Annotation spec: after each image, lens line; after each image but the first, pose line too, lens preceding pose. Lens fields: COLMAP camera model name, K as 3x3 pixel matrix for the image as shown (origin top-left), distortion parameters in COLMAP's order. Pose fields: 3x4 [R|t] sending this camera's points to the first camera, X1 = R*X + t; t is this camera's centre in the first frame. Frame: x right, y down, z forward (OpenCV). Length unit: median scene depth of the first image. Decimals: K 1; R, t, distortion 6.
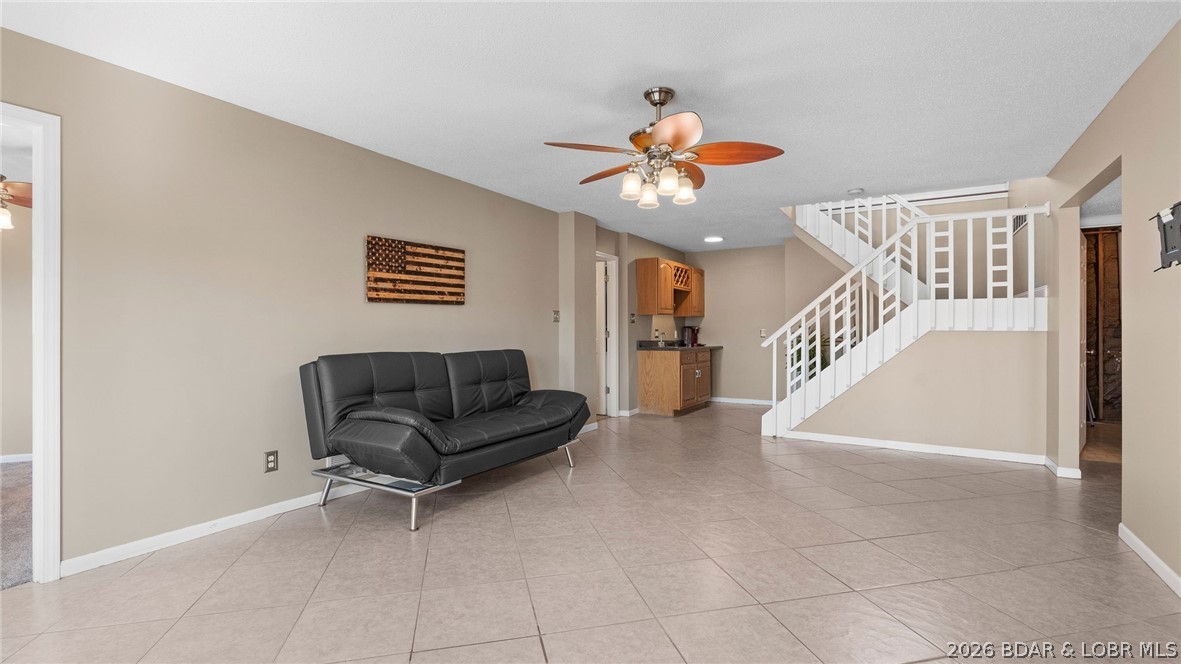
lens RADIAL K [[528.1, 0, 590.3], [0, 528.1, 332.9], [0, 0, 1]] dist [-0.007199, 0.001207]
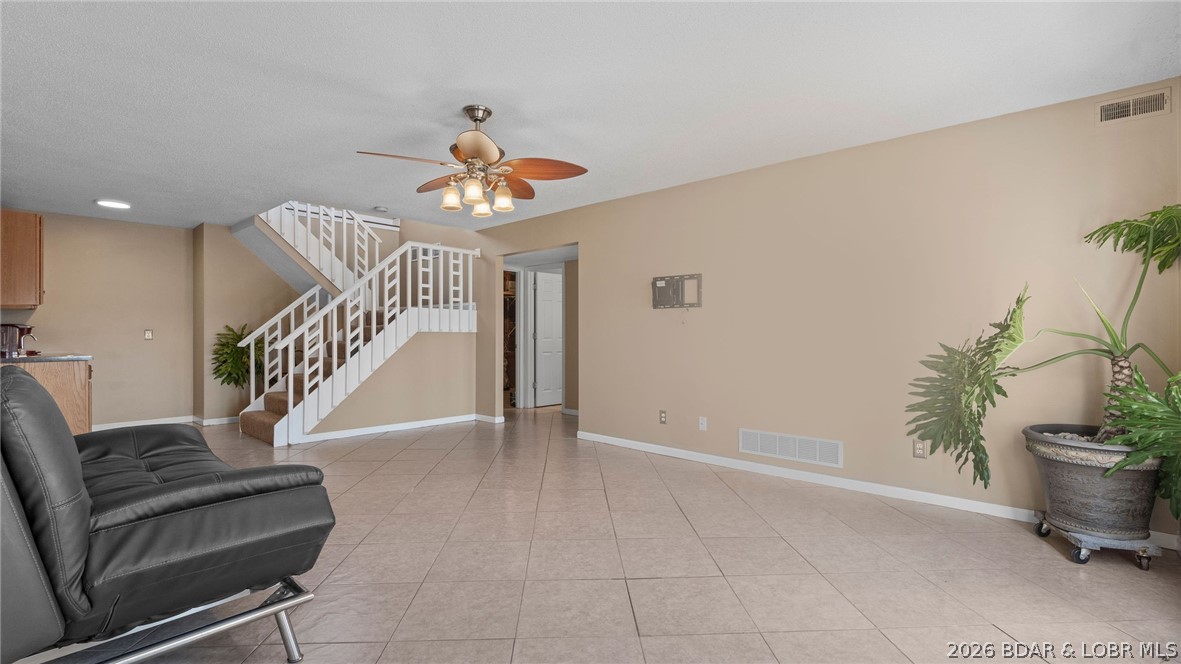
lens RADIAL K [[528.1, 0, 590.3], [0, 528.1, 332.9], [0, 0, 1]] dist [-0.007199, 0.001207]
pose [[0.196406, -0.000866, 0.980522, -0.484574], [0.003222, 0.999995, 0.000238, -0.000243], [-0.980517, 0.003112, 0.196408, 0.308424]]
